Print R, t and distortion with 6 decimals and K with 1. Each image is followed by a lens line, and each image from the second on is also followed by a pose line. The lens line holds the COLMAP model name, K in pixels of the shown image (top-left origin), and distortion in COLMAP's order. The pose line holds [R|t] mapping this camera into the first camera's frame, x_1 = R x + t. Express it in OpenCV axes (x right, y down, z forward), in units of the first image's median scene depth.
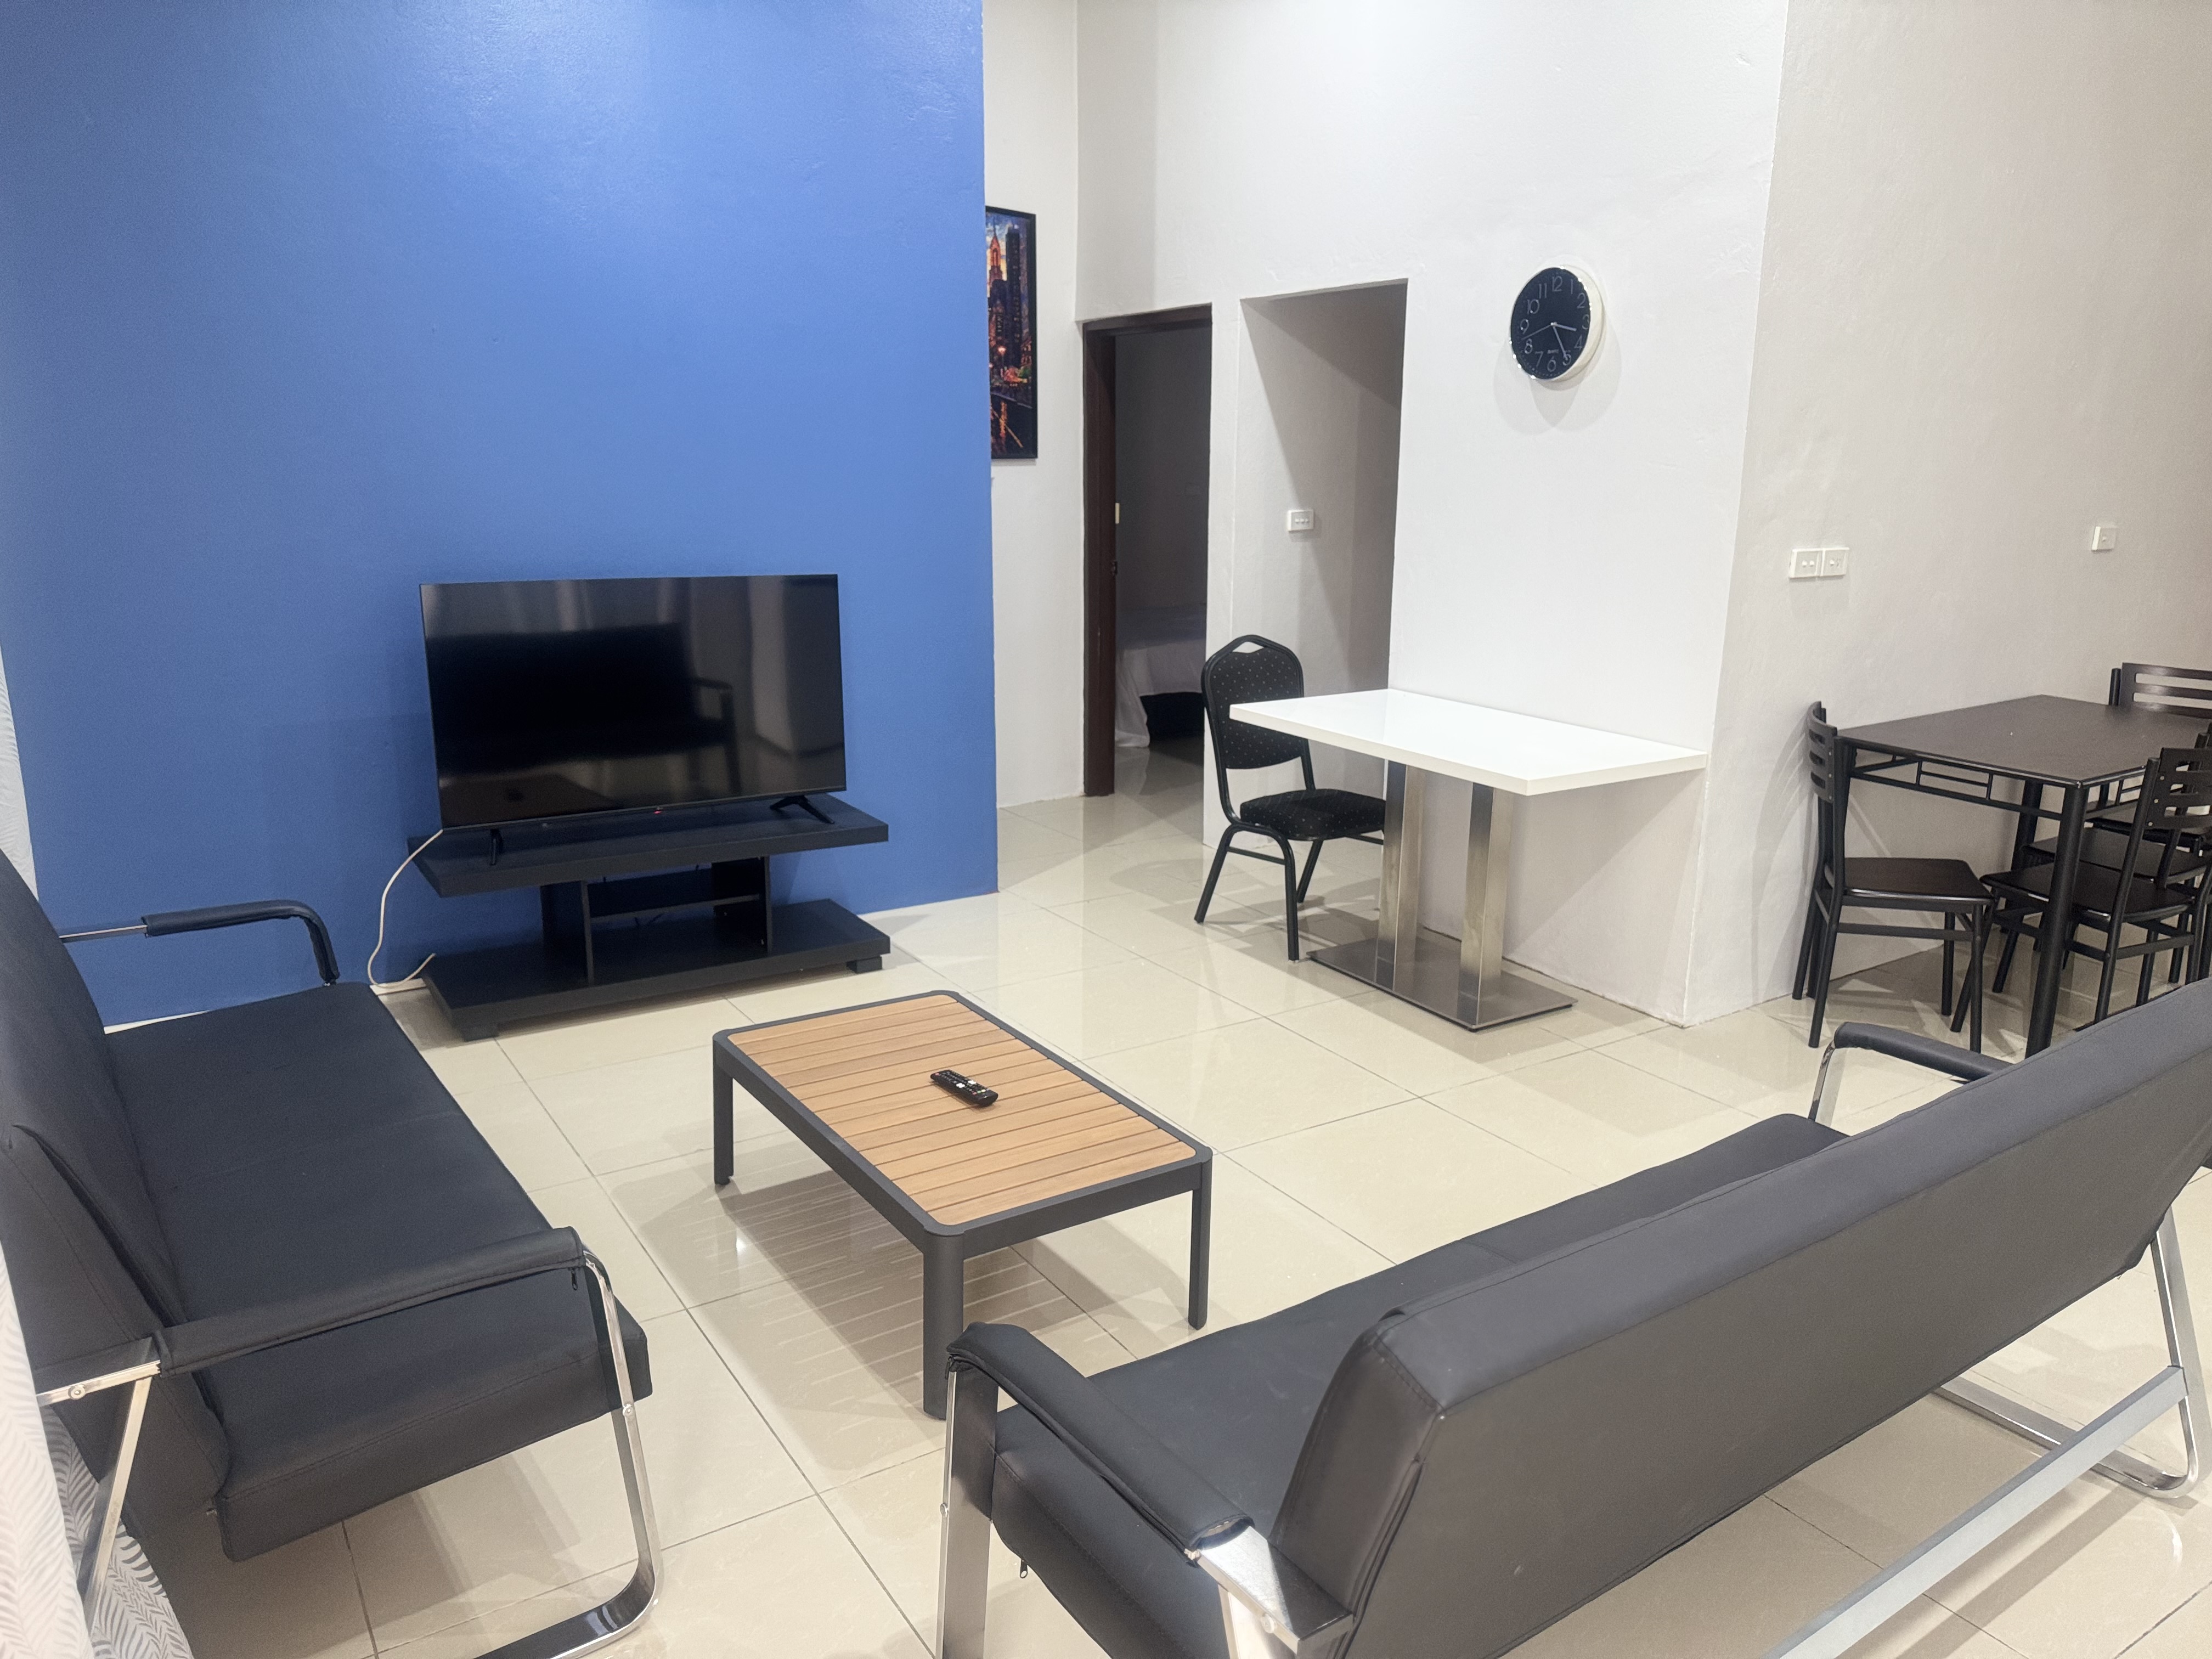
lens RADIAL K [[1520.8, 0, 1106.0], [0, 1520.8, 829.5], [0, 0, 1]] dist [0.103185, -0.175573]
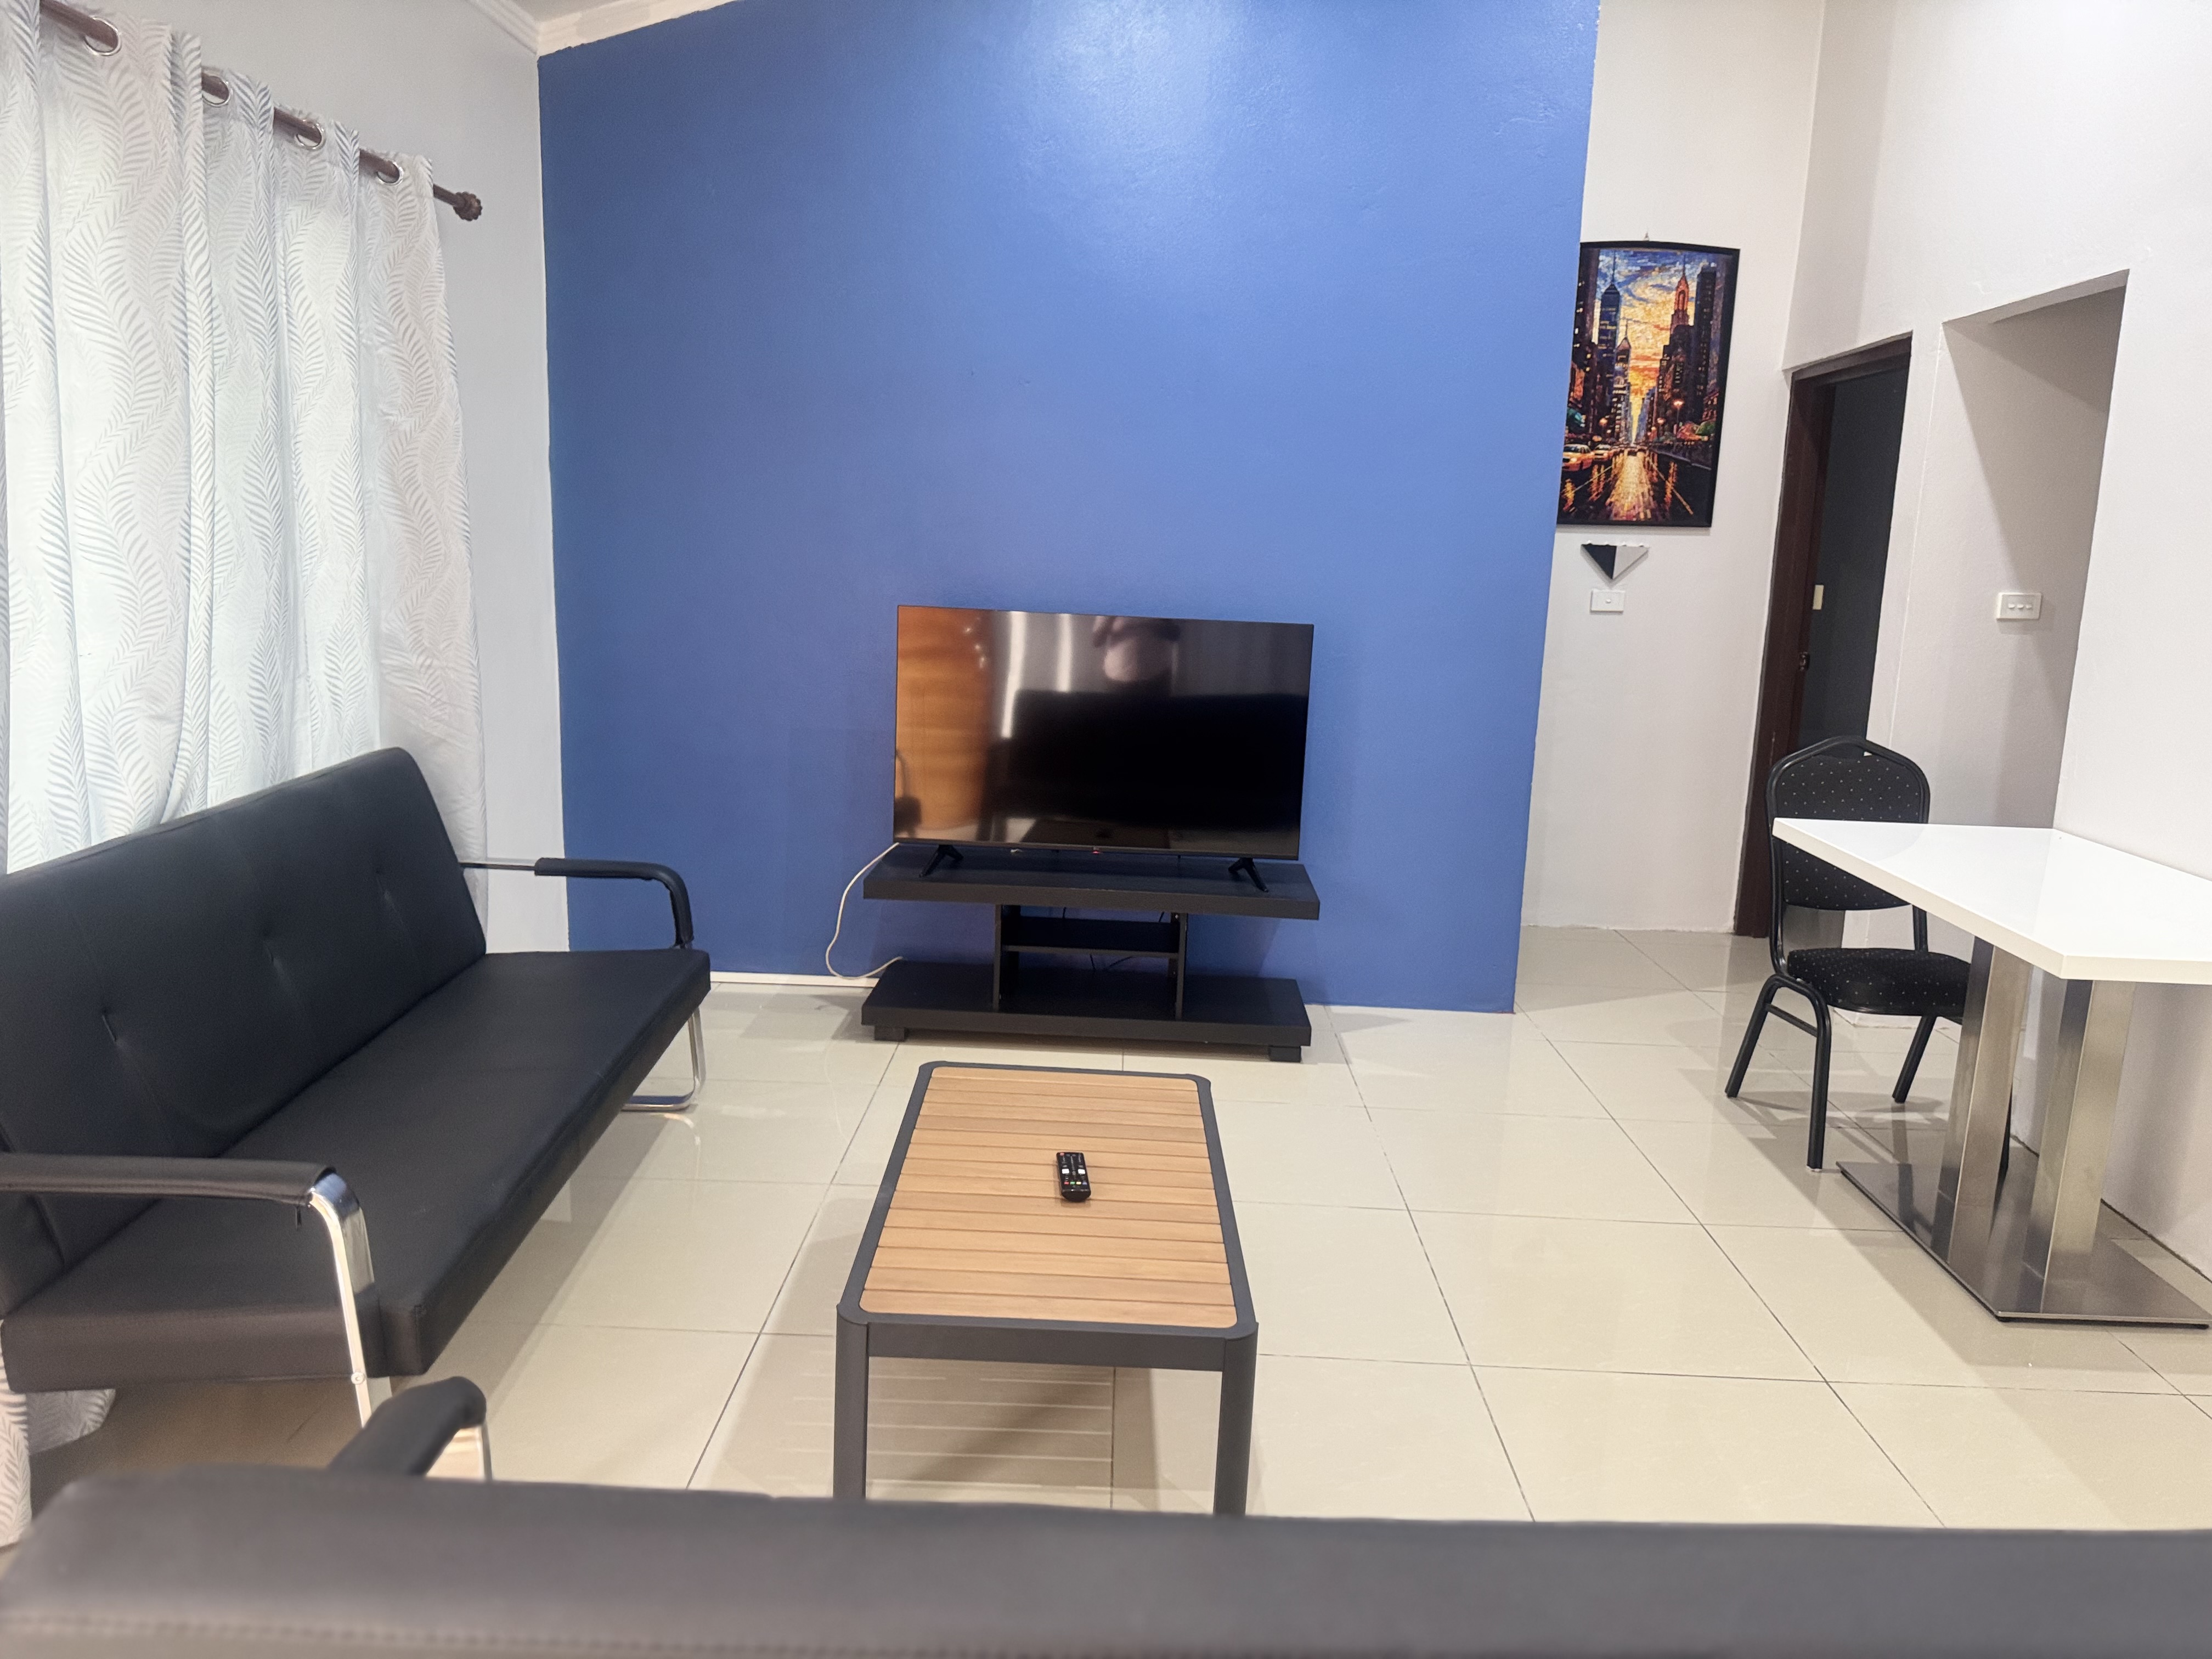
lens RADIAL K [[1536.2, 0, 1106.0], [0, 1536.2, 829.5], [0, 0, 1]] dist [0.008773, -0.042511]
pose [[0.828772, 0.123996, -0.545676, 0.180797], [-0.166216, 0.985678, -0.028468, 0.002101], [0.534331, 0.114294, 0.837512, 0.142120]]
